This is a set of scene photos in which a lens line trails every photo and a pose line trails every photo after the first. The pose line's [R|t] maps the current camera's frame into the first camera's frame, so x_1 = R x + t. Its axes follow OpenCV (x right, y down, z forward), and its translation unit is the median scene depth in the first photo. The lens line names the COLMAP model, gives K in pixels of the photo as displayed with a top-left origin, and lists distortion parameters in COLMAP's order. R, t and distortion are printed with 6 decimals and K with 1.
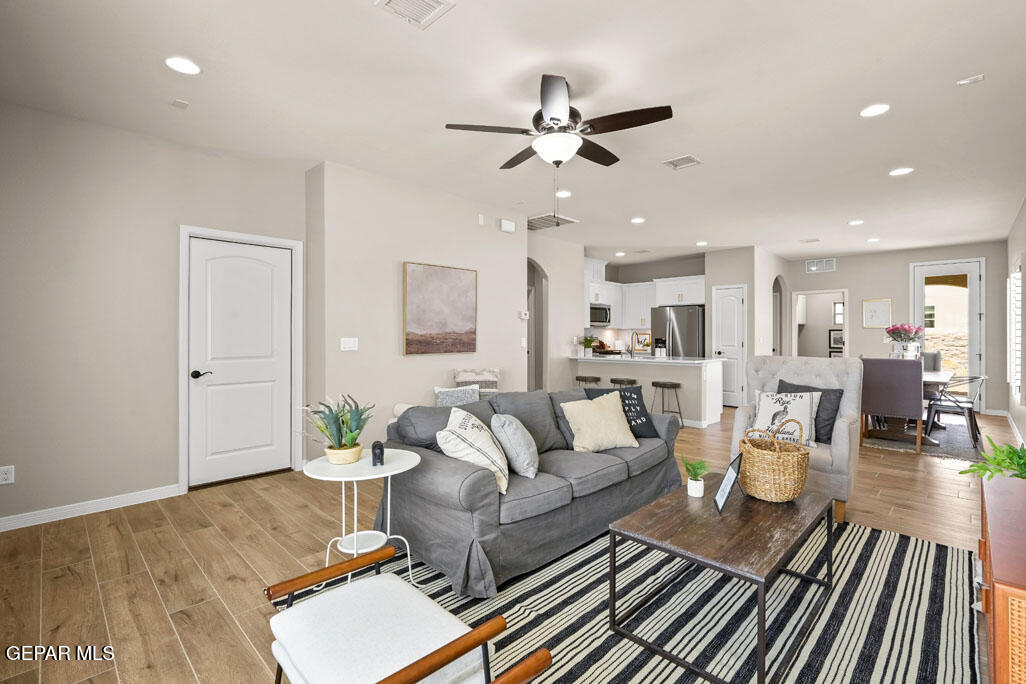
lens RADIAL K [[465.2, 0, 513.0], [0, 465.2, 342.0], [0, 0, 1]] dist [-0.003220, 0.000018]
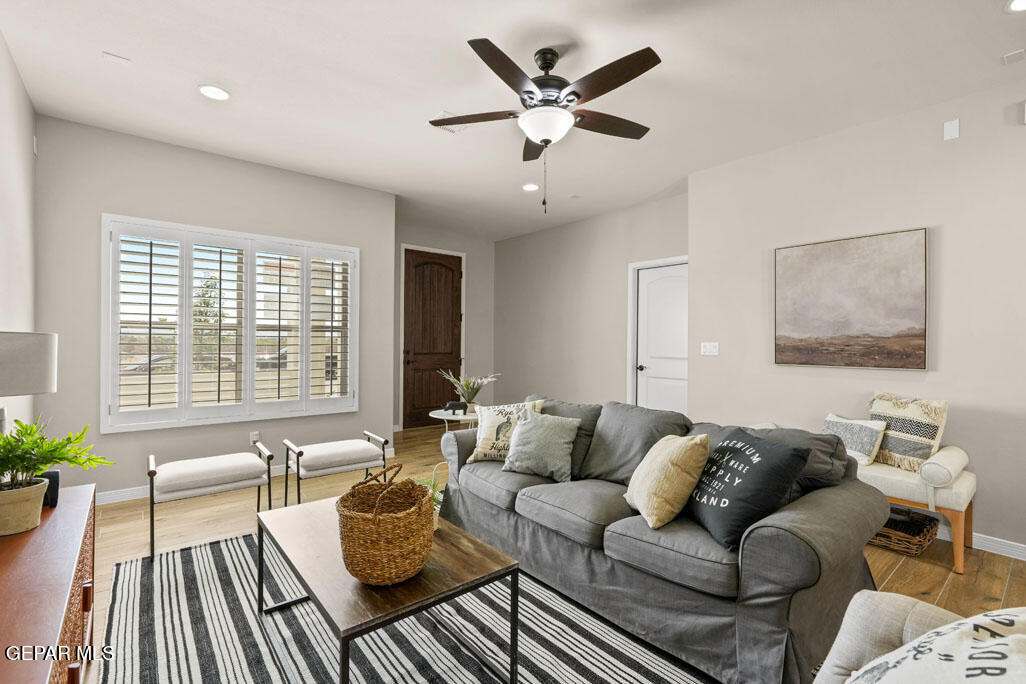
lens RADIAL K [[465.2, 0, 513.0], [0, 465.2, 342.0], [0, 0, 1]] dist [-0.003220, 0.000018]
pose [[-0.098034, -0.000142, -0.995183, 0.598421], [-0.026163, 0.999655, 0.002434, -0.000531], [0.994839, 0.026276, -0.098004, 0.613920]]
